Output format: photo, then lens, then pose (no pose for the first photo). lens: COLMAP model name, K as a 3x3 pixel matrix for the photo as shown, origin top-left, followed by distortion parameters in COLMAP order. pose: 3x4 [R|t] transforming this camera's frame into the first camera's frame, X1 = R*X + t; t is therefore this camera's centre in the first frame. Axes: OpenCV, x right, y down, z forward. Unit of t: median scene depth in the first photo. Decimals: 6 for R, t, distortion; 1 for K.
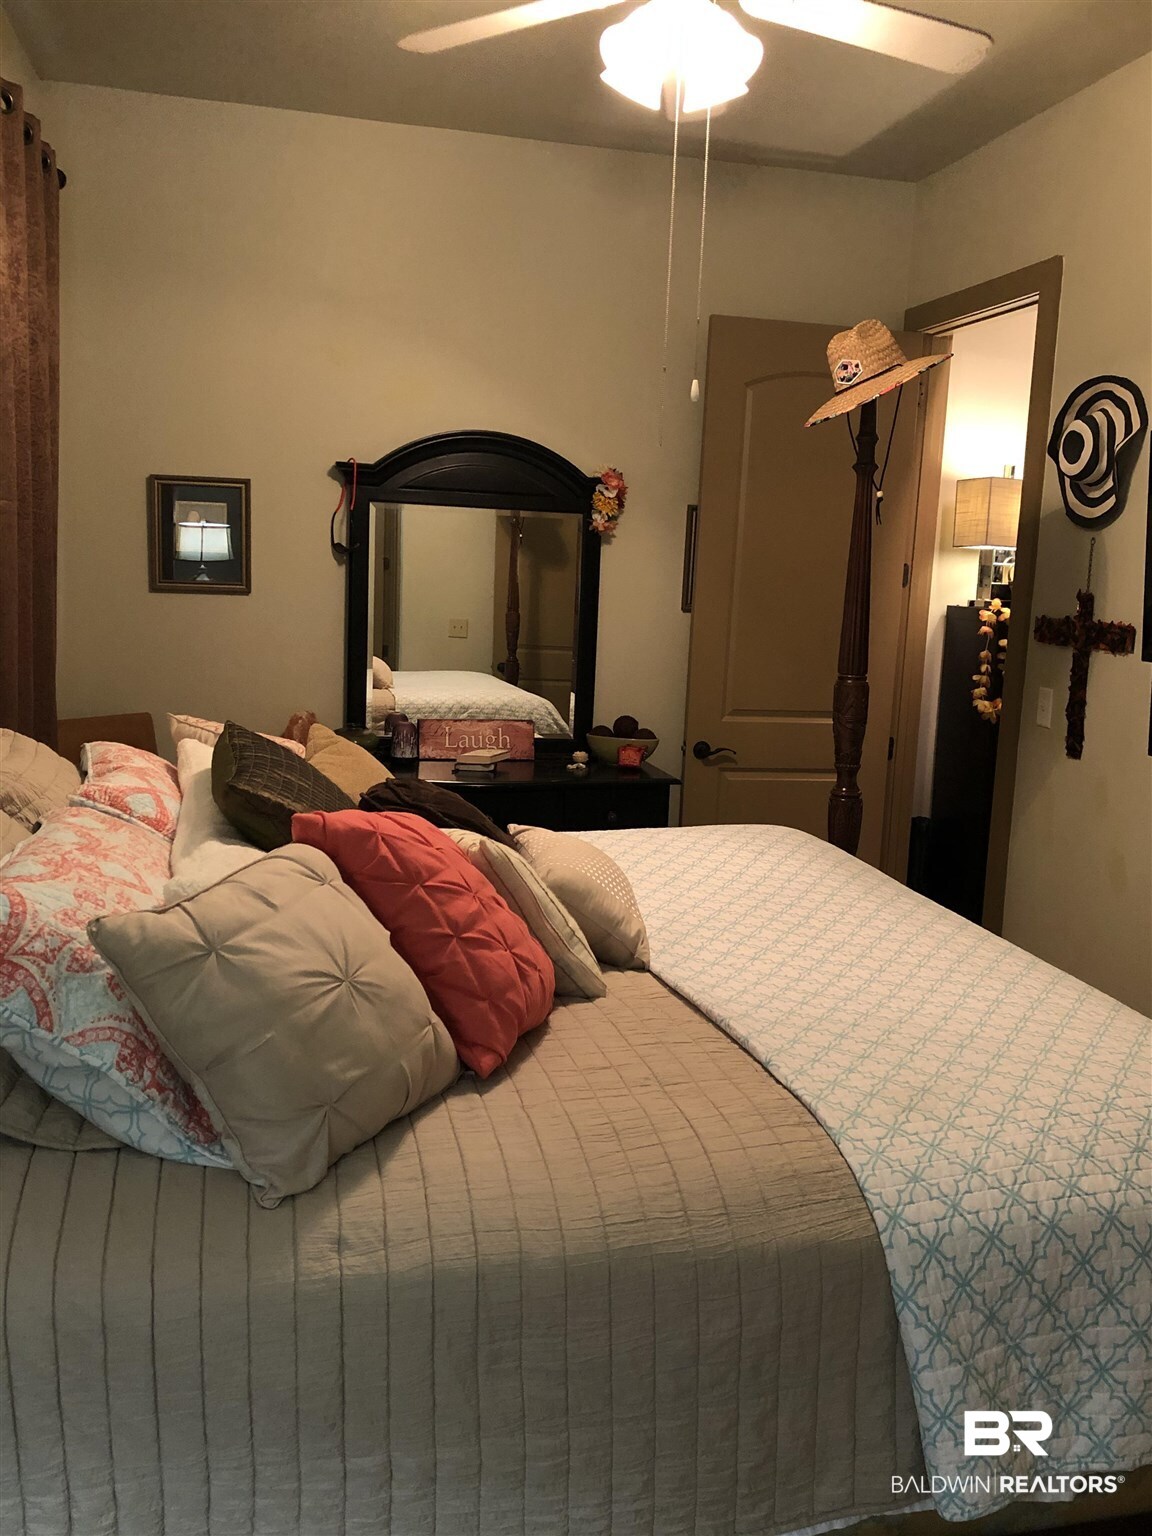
lens RADIAL K [[1334.2, 0, 576.0], [0, 1334.2, 768.0], [0, 0, 1]] dist [0.204130, -0.422719]
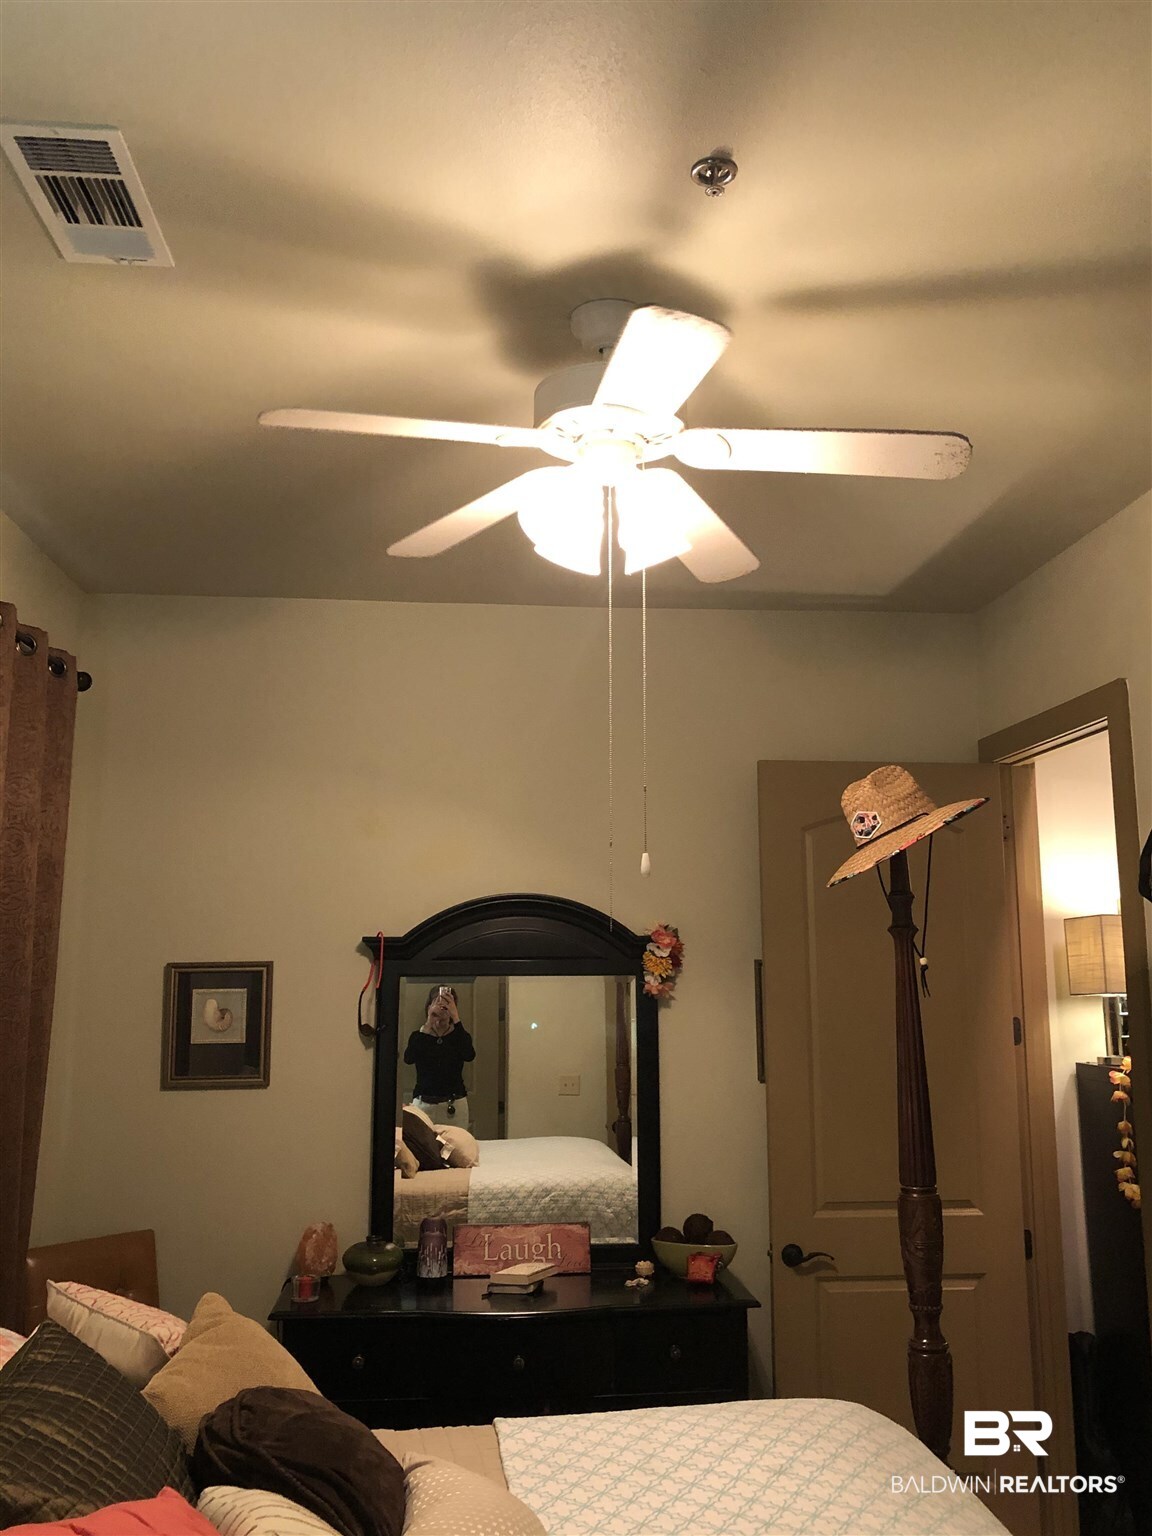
lens RADIAL K [[1398.1, 0, 576.0], [0, 1398.1, 768.0], [0, 0, 1]] dist [0.006066, -0.003959]
pose [[0.991463, -0.067715, -0.111424, 0.080371], [0.030705, 0.951791, -0.305207, -0.040923], [0.126720, 0.299180, 0.945745, 0.086245]]
